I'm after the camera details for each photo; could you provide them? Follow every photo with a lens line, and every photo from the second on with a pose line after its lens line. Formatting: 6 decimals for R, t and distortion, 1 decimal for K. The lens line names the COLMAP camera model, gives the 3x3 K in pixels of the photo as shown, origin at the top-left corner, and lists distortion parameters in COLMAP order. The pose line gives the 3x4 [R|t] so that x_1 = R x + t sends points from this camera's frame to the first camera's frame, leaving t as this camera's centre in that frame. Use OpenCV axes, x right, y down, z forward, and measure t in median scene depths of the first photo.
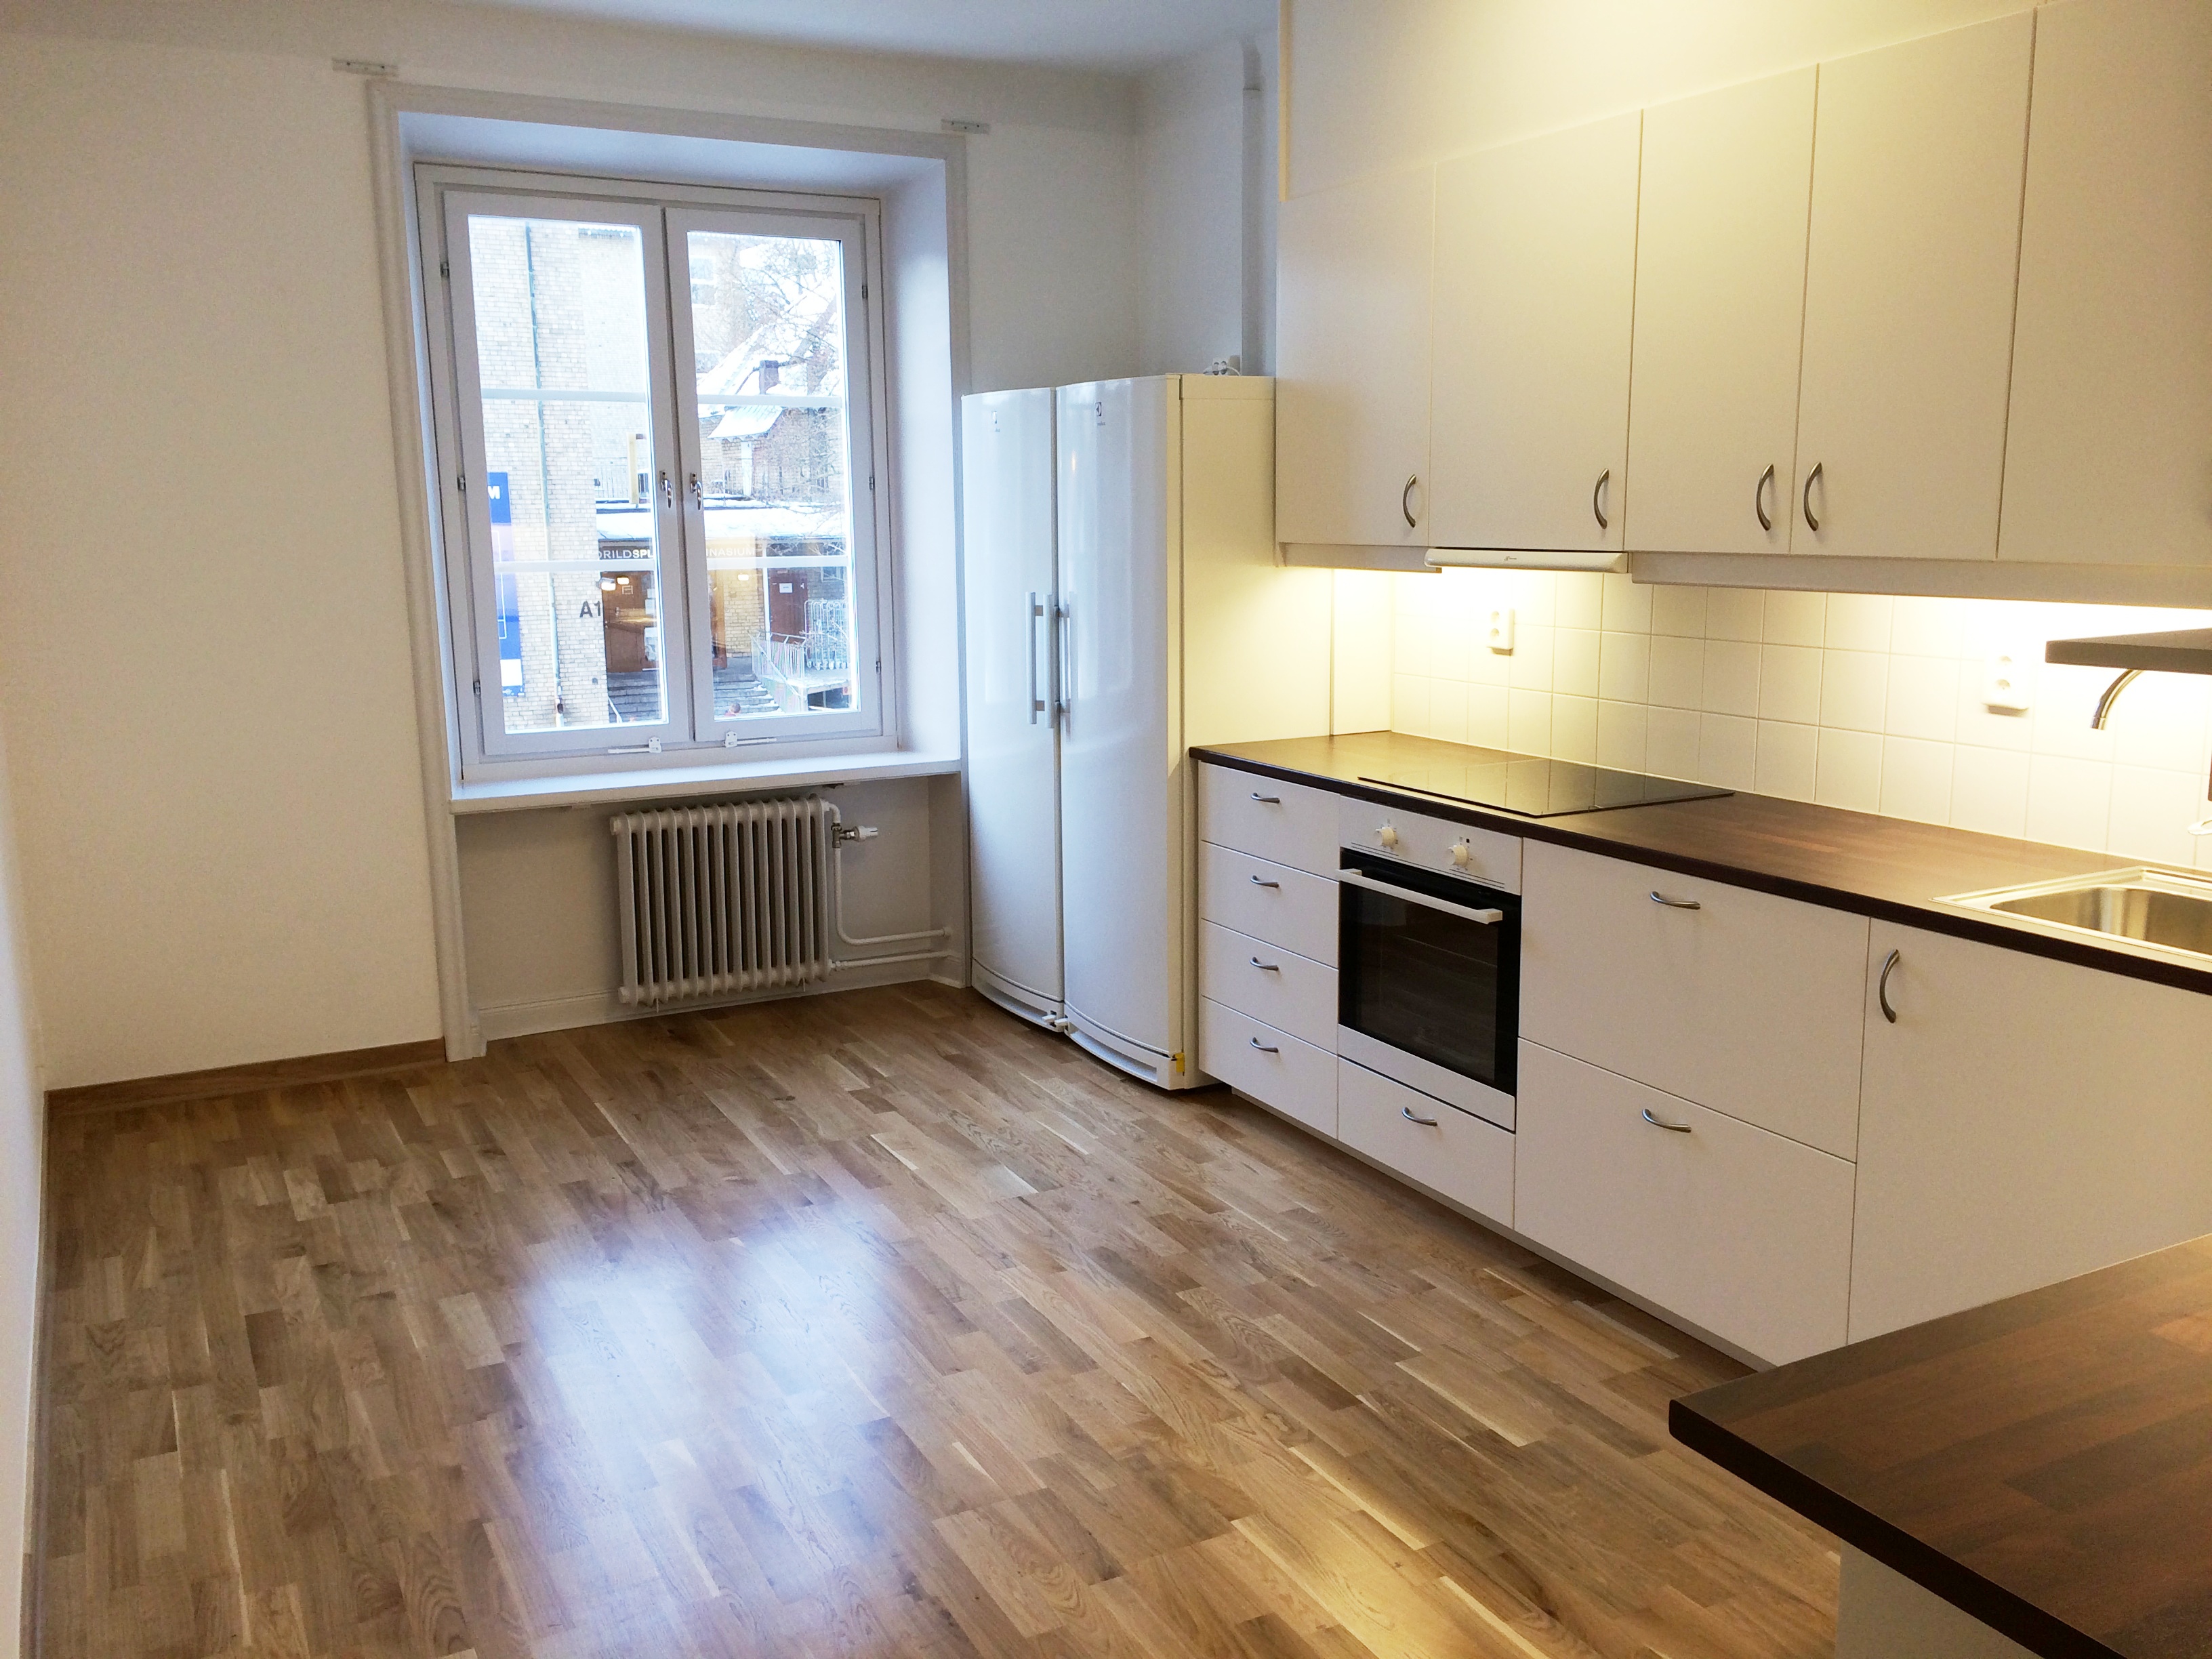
lens RADIAL K [[1847.6, 0, 1106.0], [0, 1847.6, 829.5], [0, 0, 1]] dist [0.033385, -0.003600]
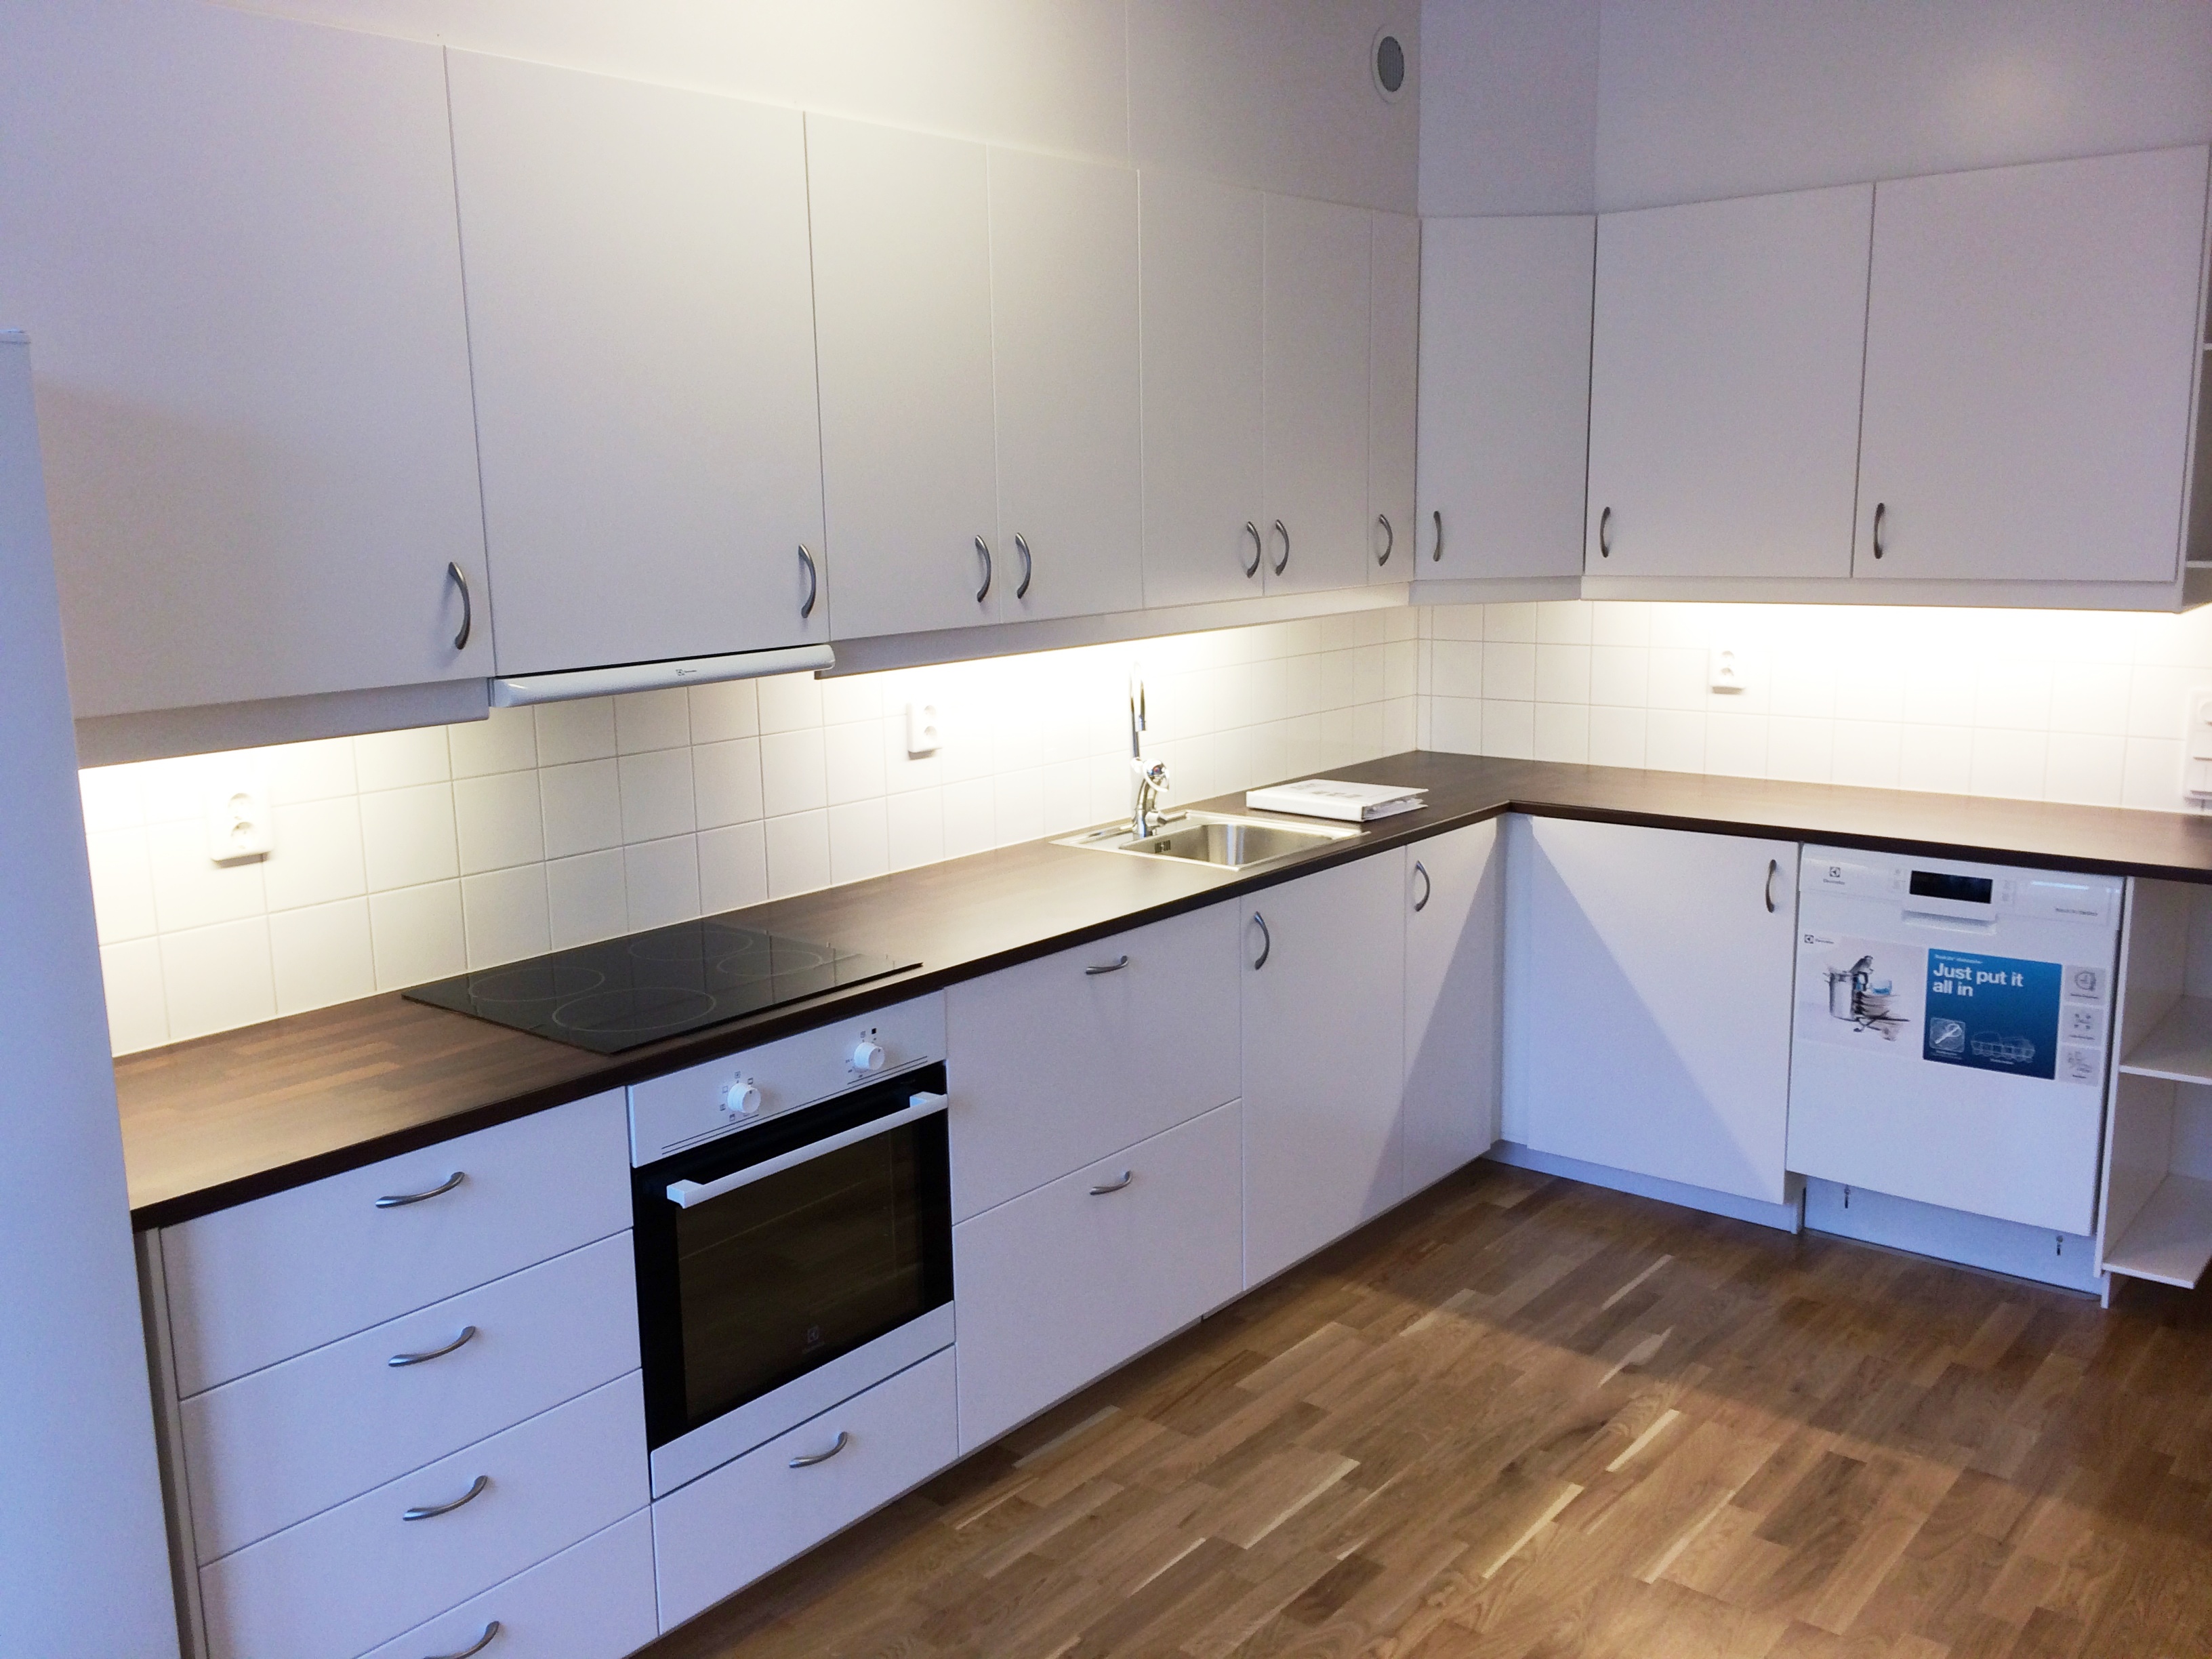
lens RADIAL K [[1847.6, 0, 1106.0], [0, 1847.6, 829.5], [0, 0, 1]] dist [0.033385, -0.003600]
pose [[-0.373450, -0.150150, 0.915418, -0.558135], [0.189696, 0.953600, 0.233801, -0.249064], [-0.908047, 0.260964, -0.327639, 1.222684]]
